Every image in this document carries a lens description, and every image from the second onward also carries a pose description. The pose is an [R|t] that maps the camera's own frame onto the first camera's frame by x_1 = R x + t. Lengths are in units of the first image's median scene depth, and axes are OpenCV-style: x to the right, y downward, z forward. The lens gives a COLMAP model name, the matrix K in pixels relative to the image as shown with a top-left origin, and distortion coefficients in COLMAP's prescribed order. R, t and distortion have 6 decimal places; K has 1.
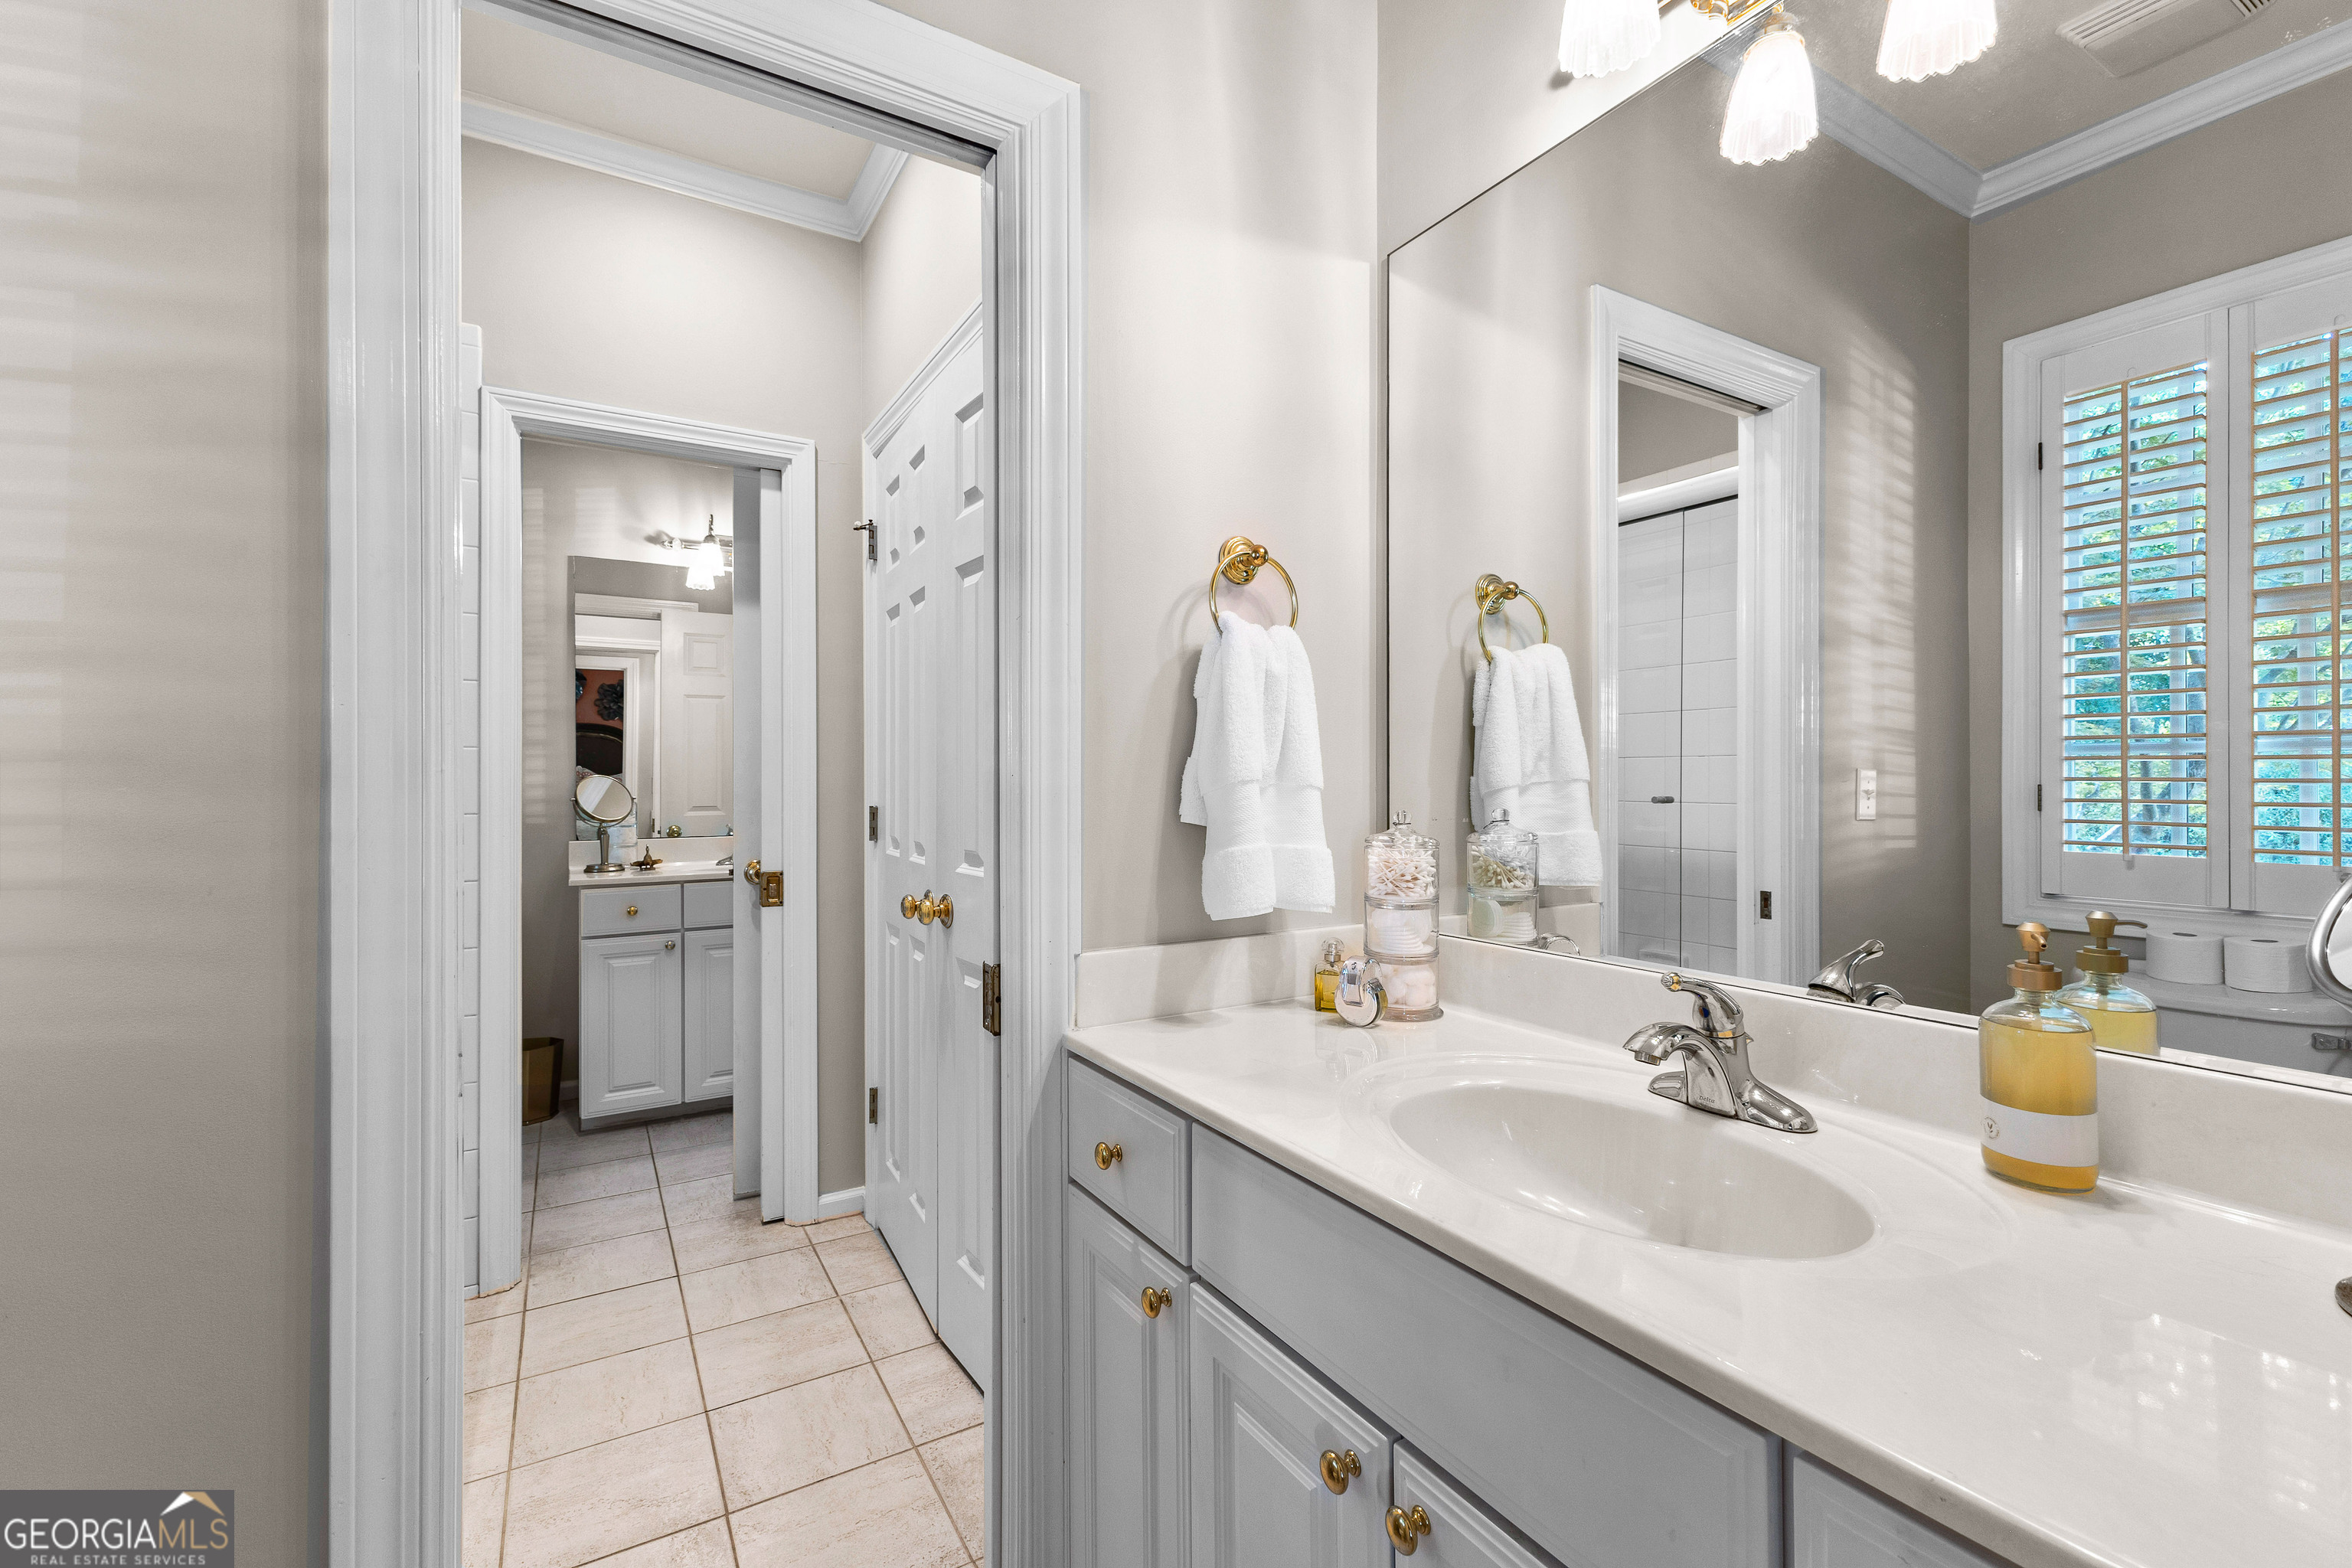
lens RADIAL K [[1019.9, 0, 1177.7], [0, 1019.9, 776.7], [0, 0, 1]] dist [0.020008, 0.001306]
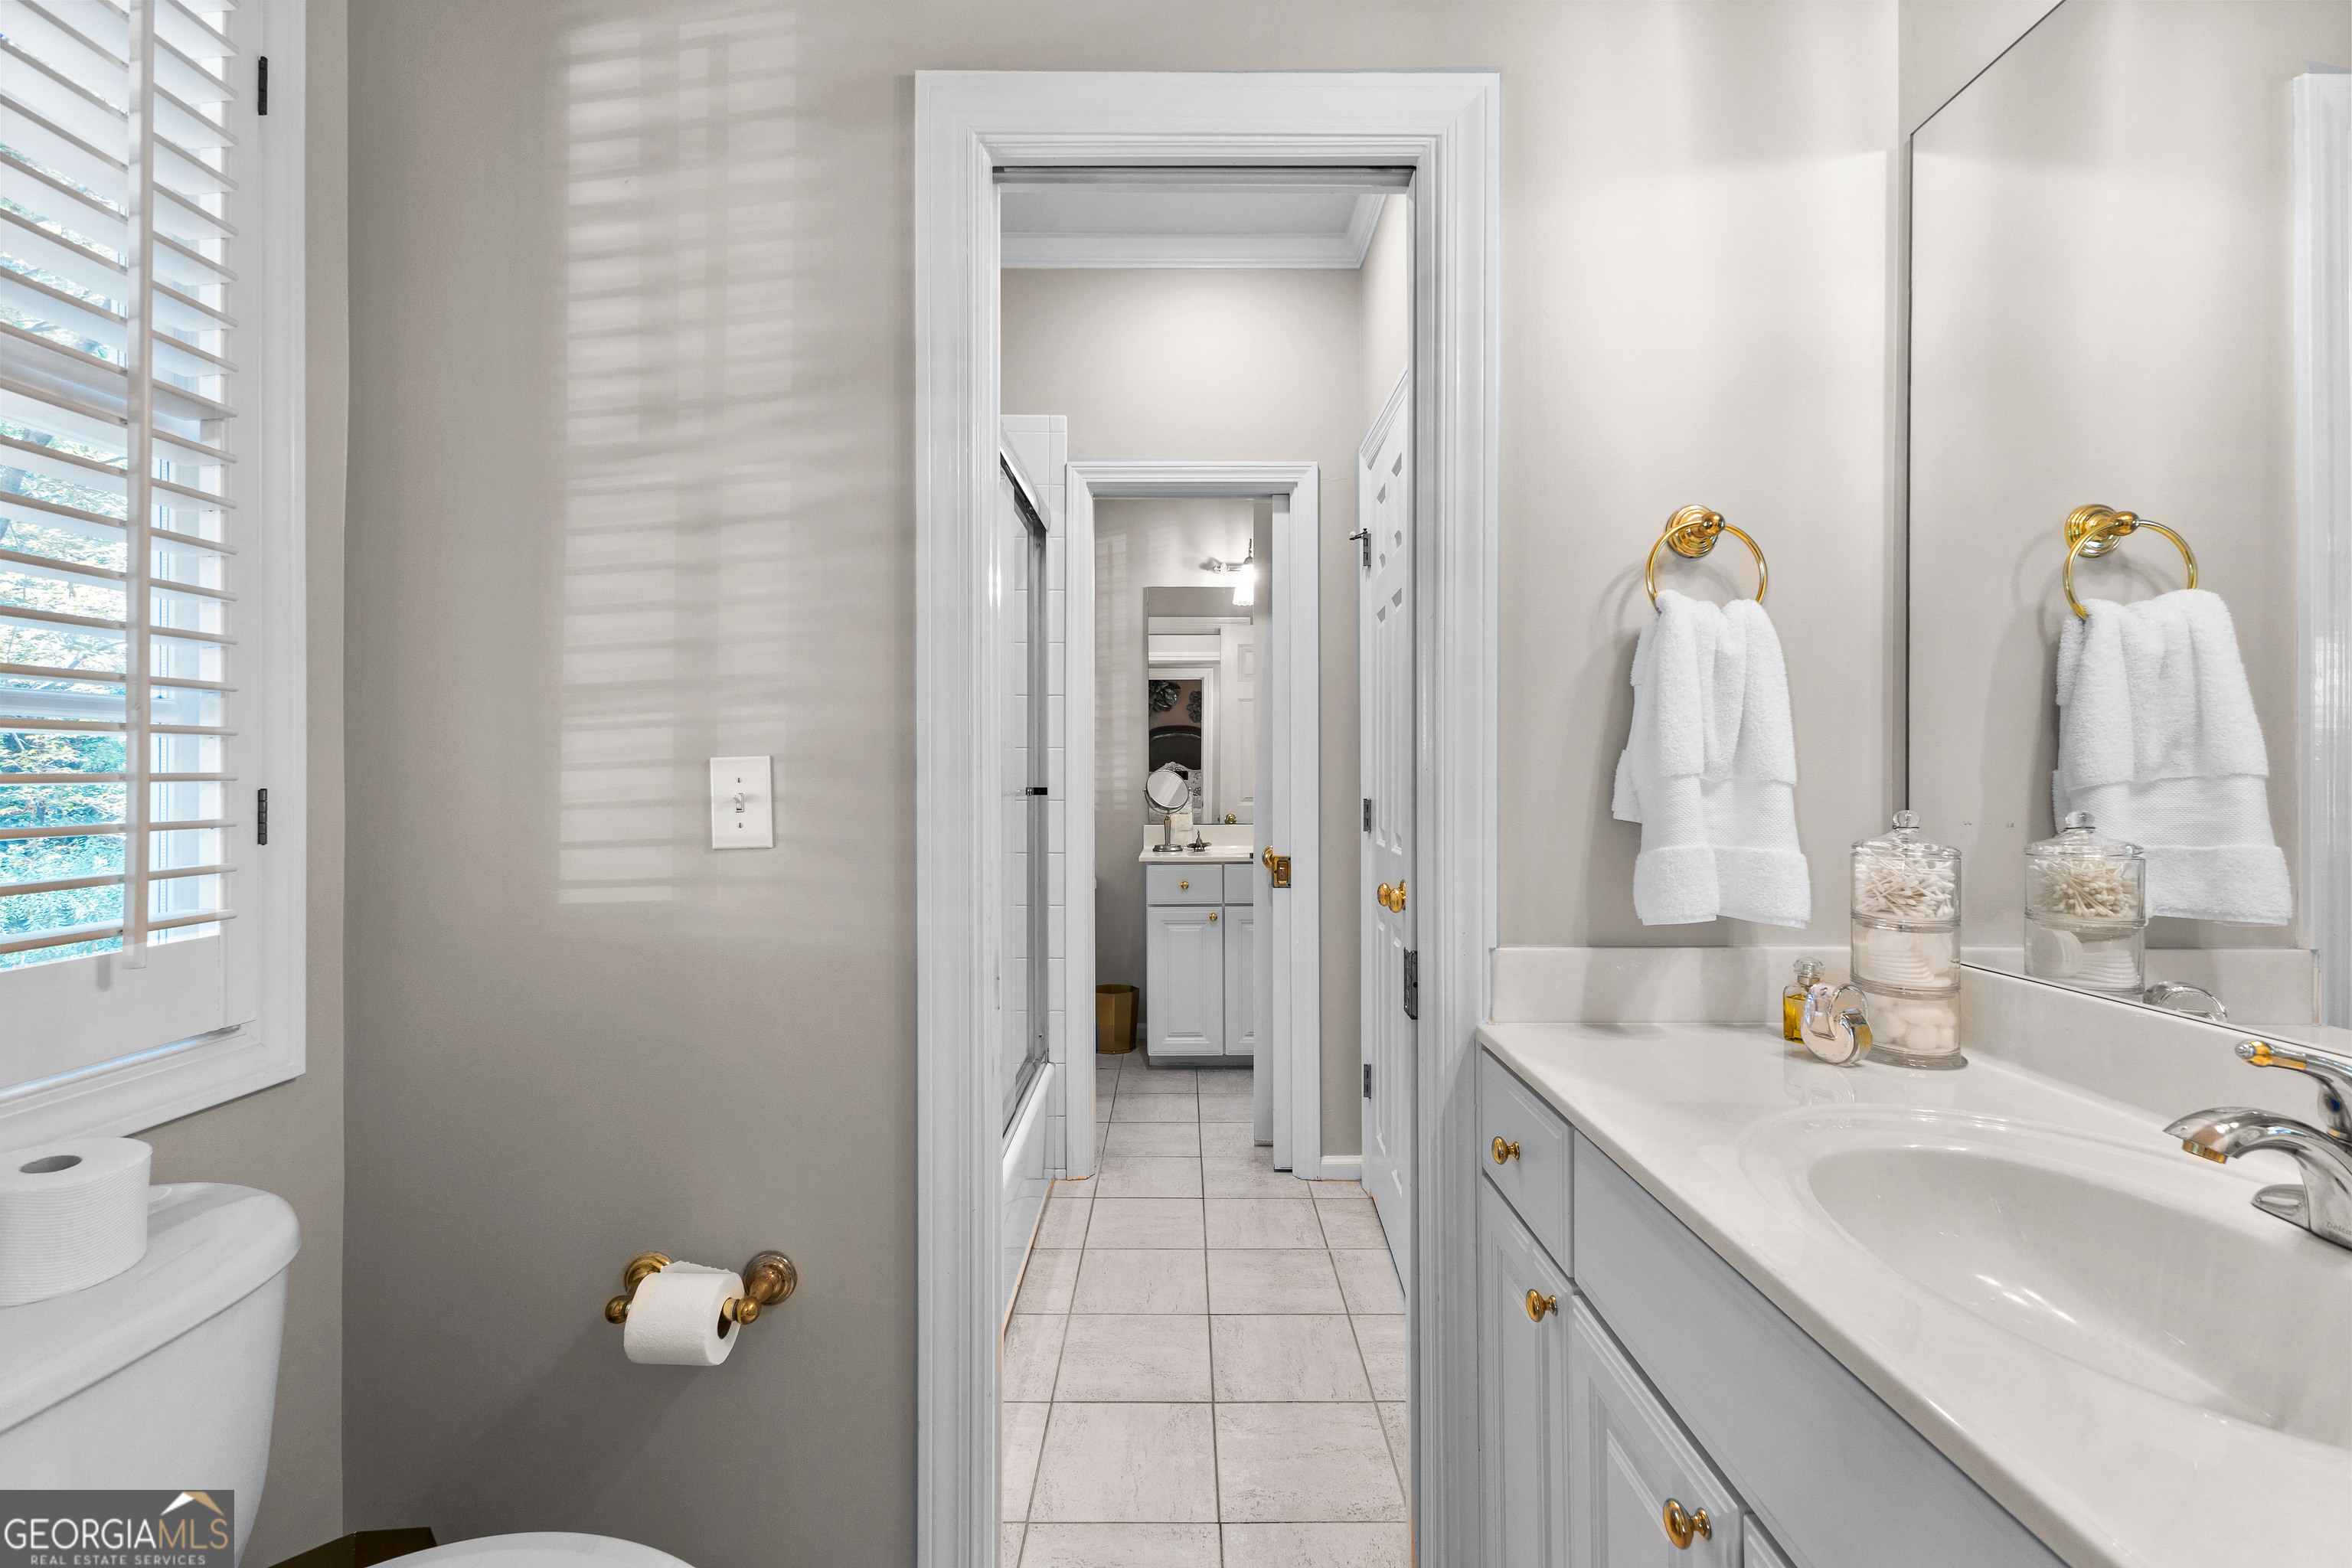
lens RADIAL K [[1019.9, 0, 1191.0], [0, 1019.9, 776.5], [0, 0, 1]] dist [0.020008, 0.001306]
pose [[0.862432, 0.002413, -0.506168, 0.132571], [0.000155, 0.999987, 0.005030, 0.000725], [0.506173, -0.004416, 0.862420, -0.009605]]
